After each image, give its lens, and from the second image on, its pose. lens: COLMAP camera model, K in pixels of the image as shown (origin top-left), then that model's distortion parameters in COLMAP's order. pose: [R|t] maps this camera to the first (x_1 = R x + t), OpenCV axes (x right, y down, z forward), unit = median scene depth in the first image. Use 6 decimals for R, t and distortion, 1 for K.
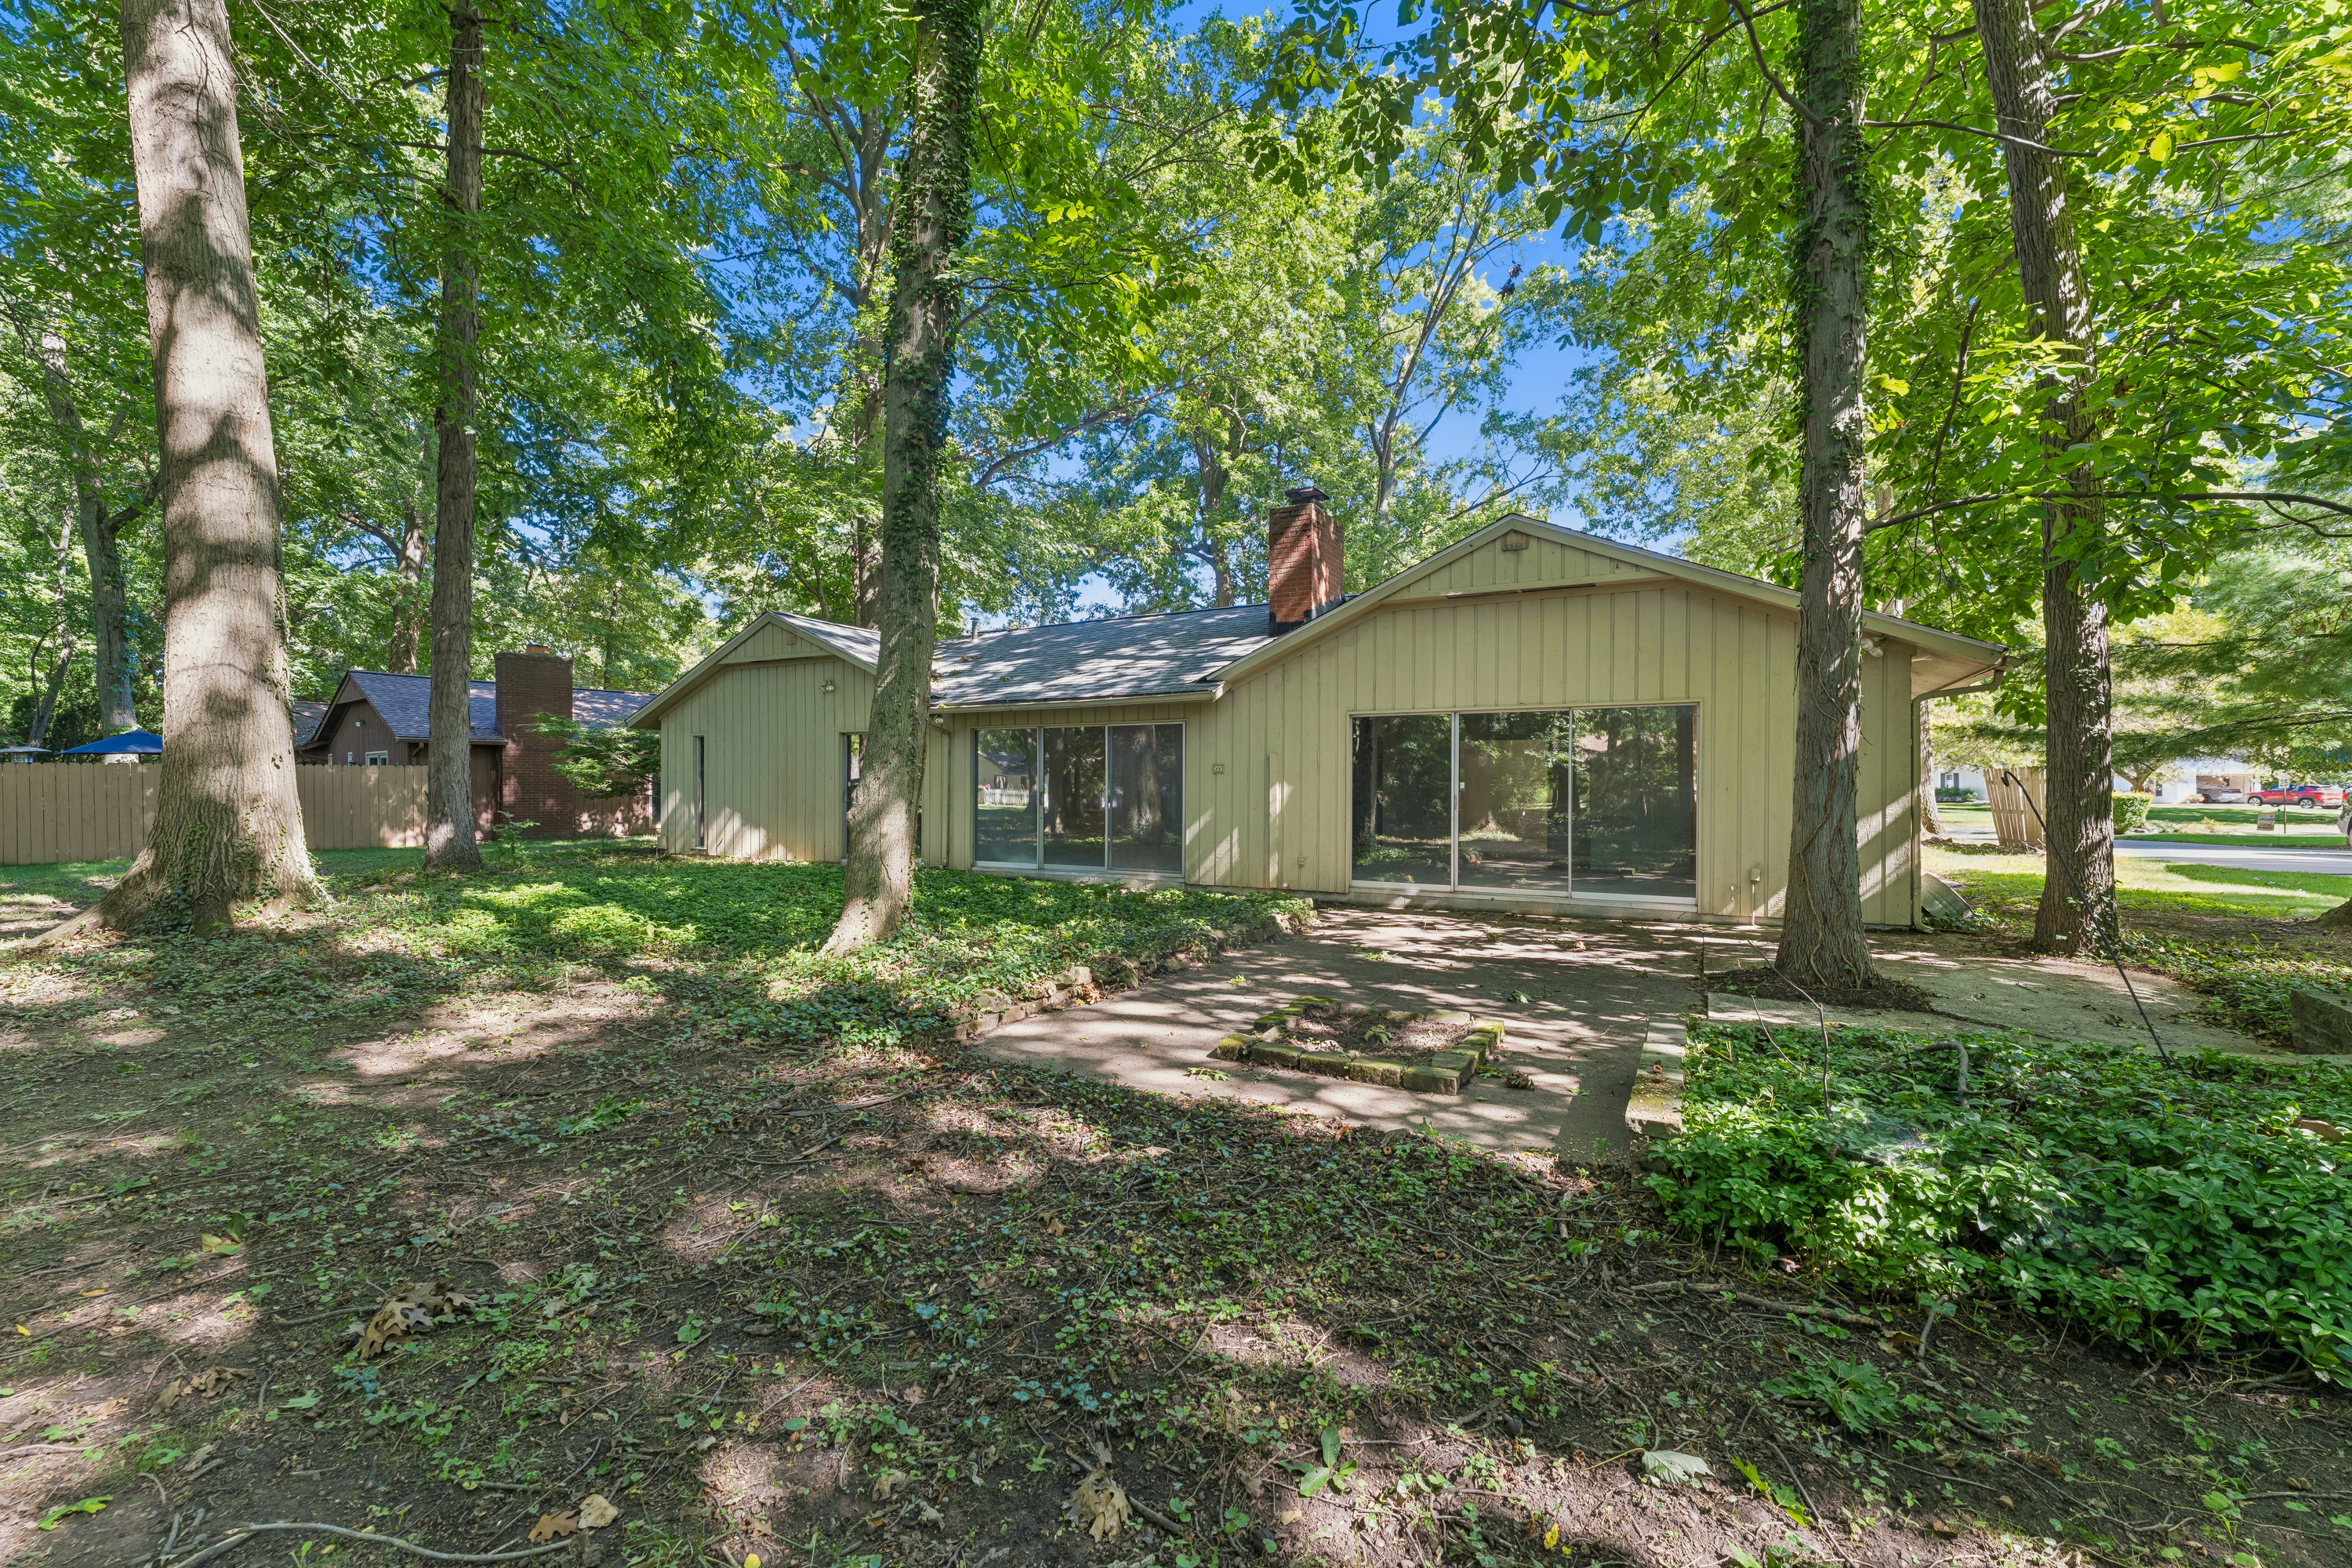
lens RADIAL K [[984.1, 0, 1176.0], [0, 984.1, 784.0], [0, 0, 1]] dist [0.000068, 0.000010]
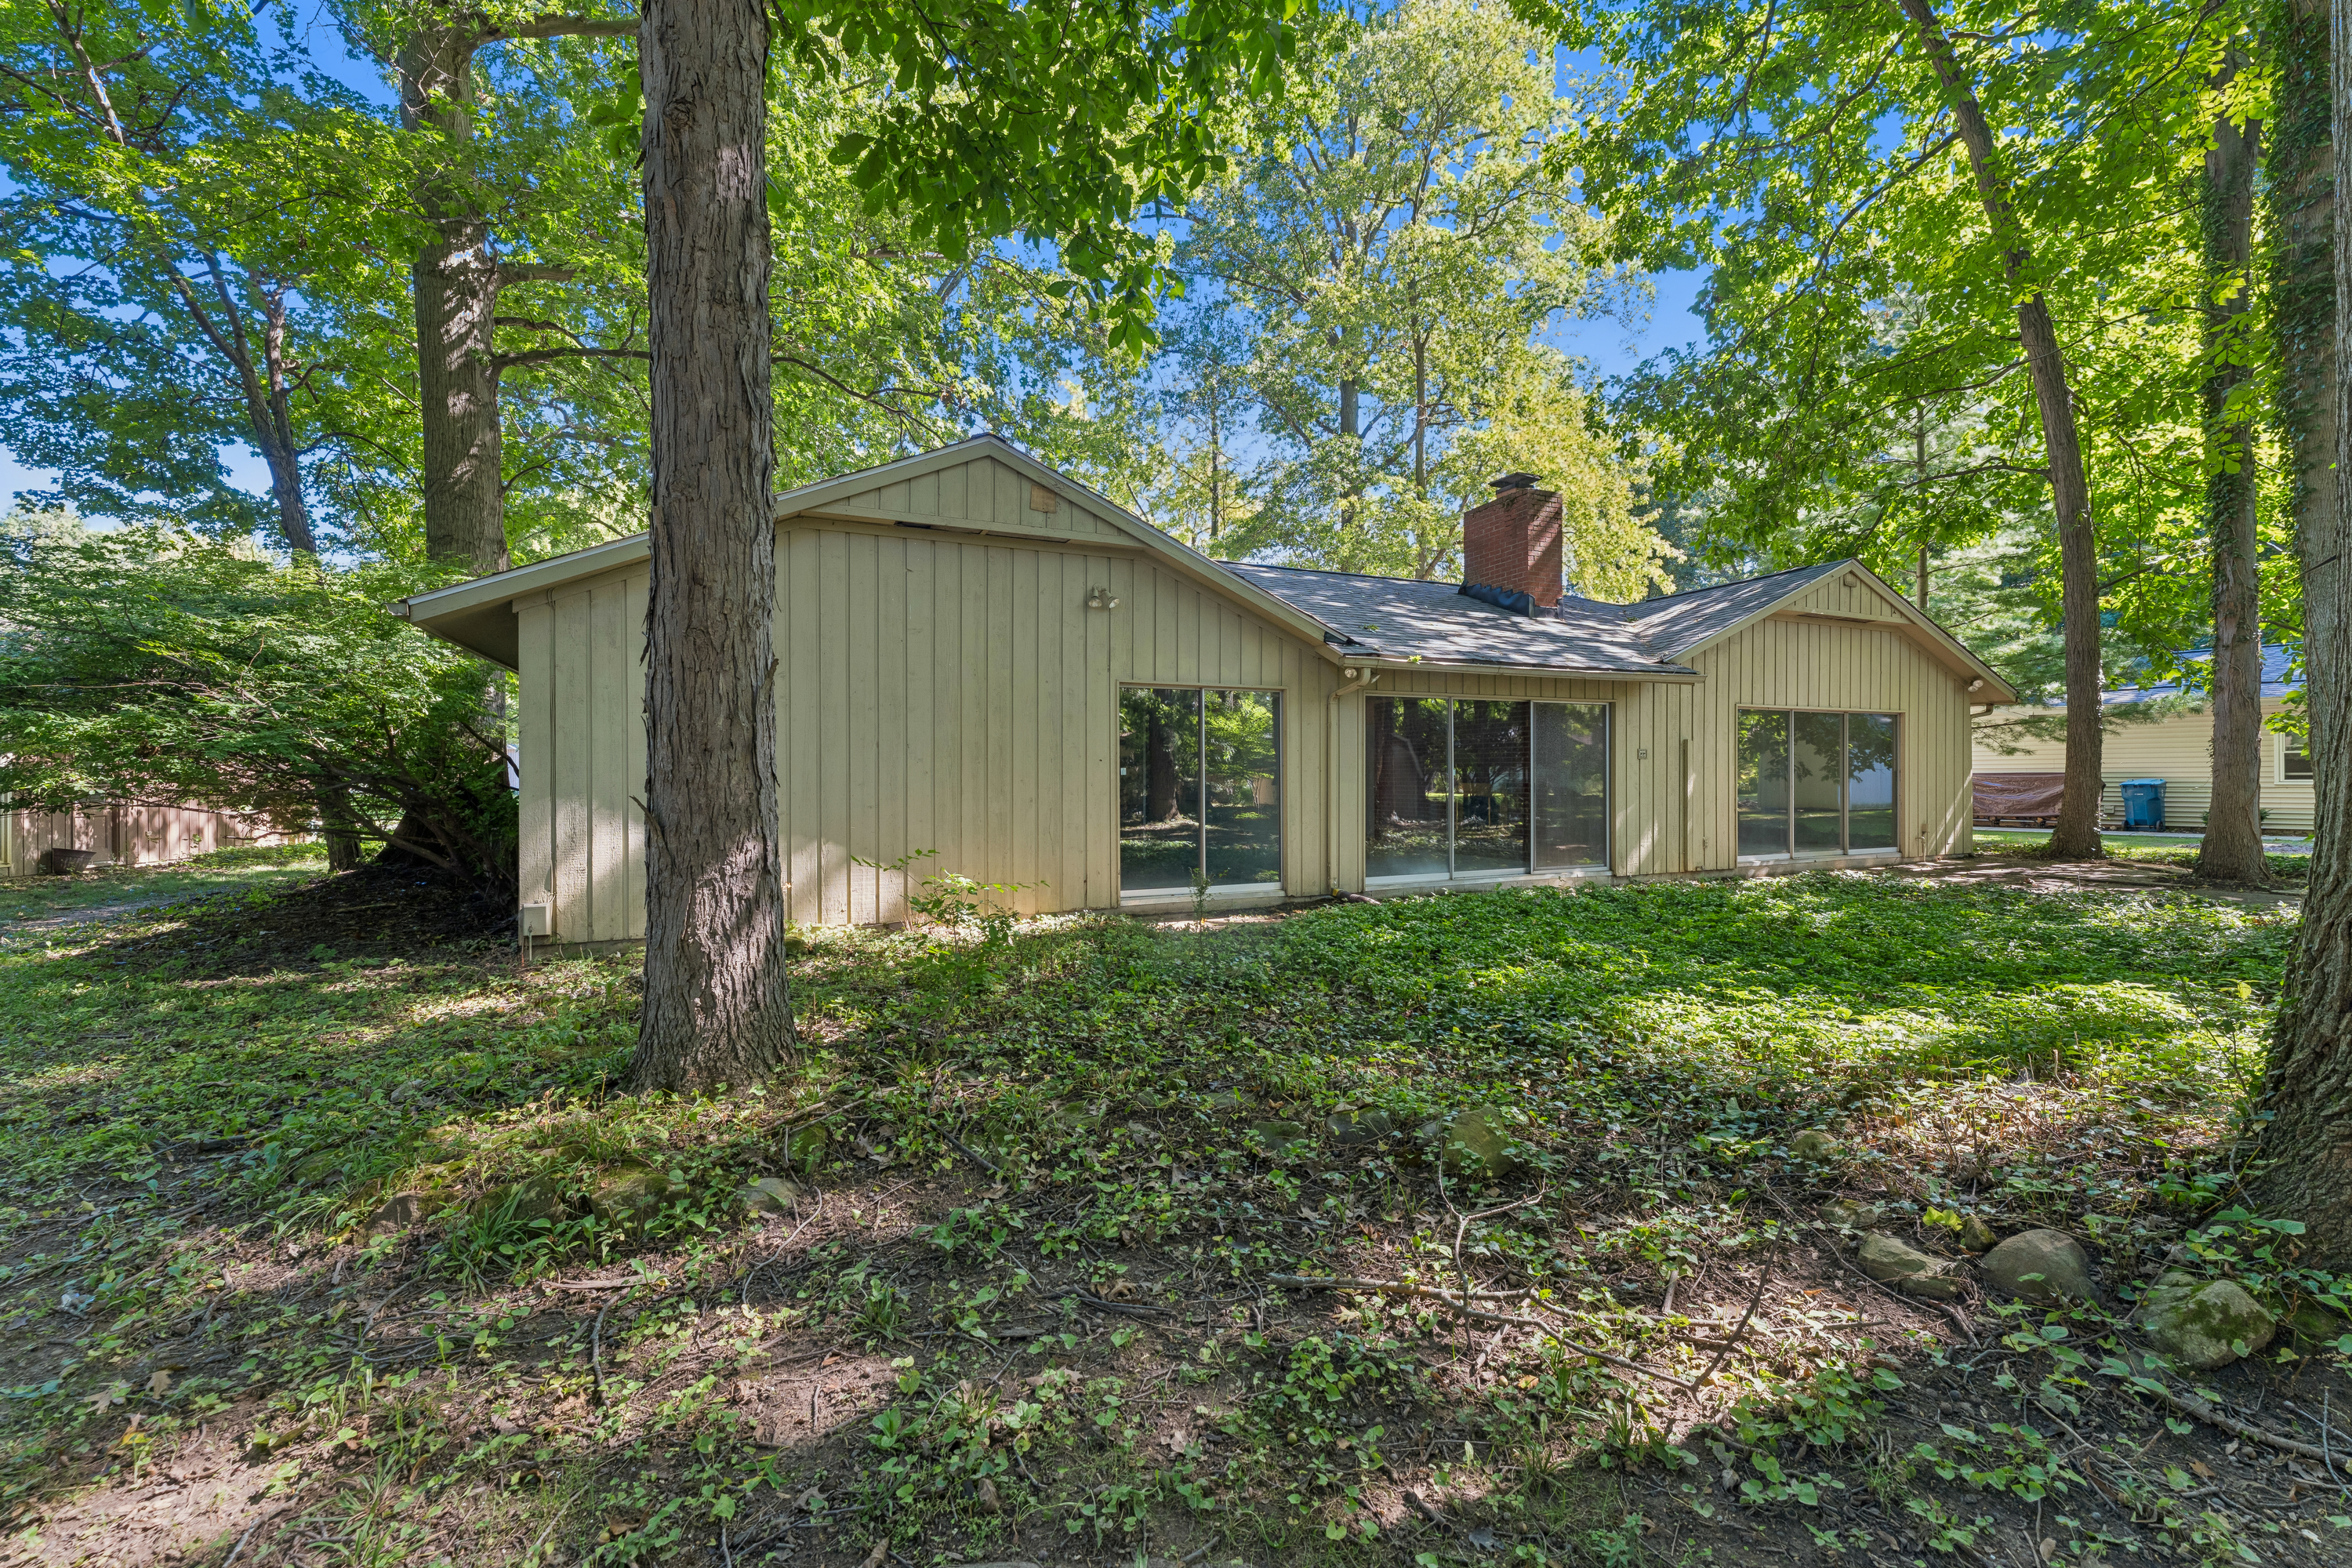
lens RADIAL K [[984.1, 0, 1176.0], [0, 984.1, 784.0], [0, 0, 1]] dist [0.000068, 0.000010]
pose [[0.588618, -0.006981, 0.808381, -1.165899], [0.007863, 0.999965, 0.002910, 0.008269], [-0.808373, 0.004643, 0.588652, 0.929130]]
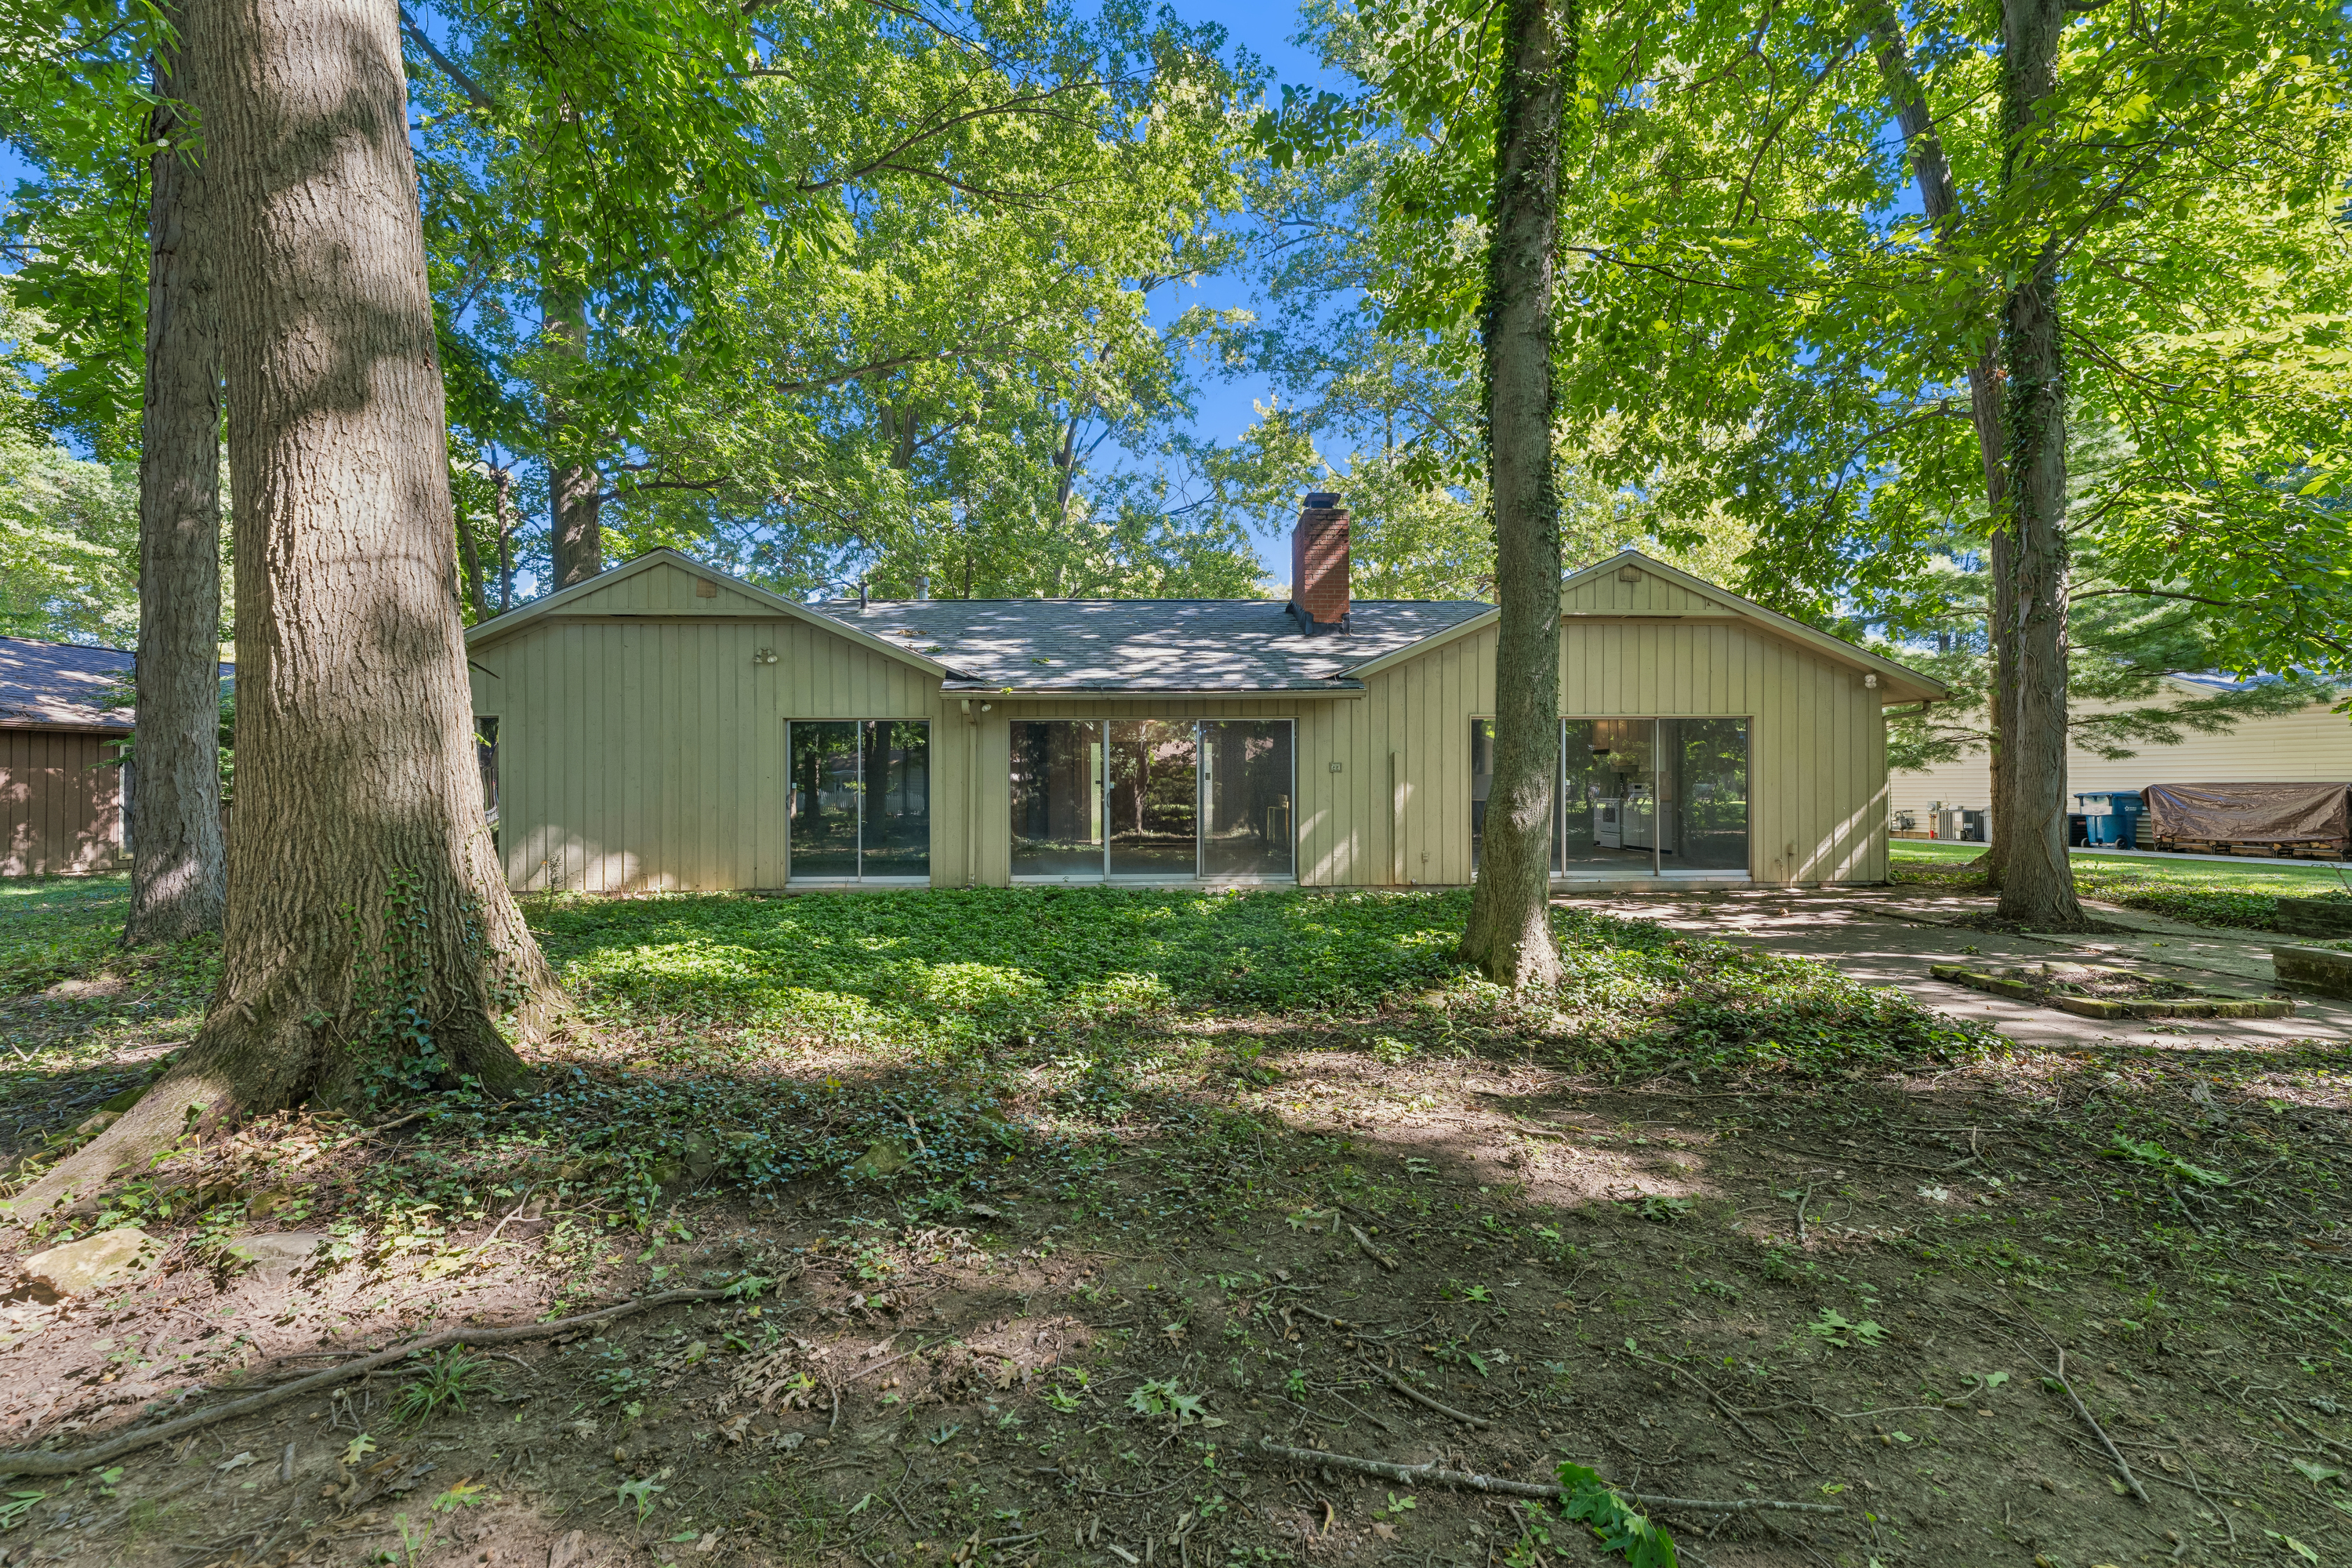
lens RADIAL K [[984.1, 0, 1176.0], [0, 984.1, 784.0], [0, 0, 1]] dist [0.000068, 0.000010]
pose [[0.847563, -0.006142, 0.530660, -0.722046], [0.006347, 0.999979, 0.001438, -0.002027], [-0.530657, 0.002149, 0.847584, 0.289260]]
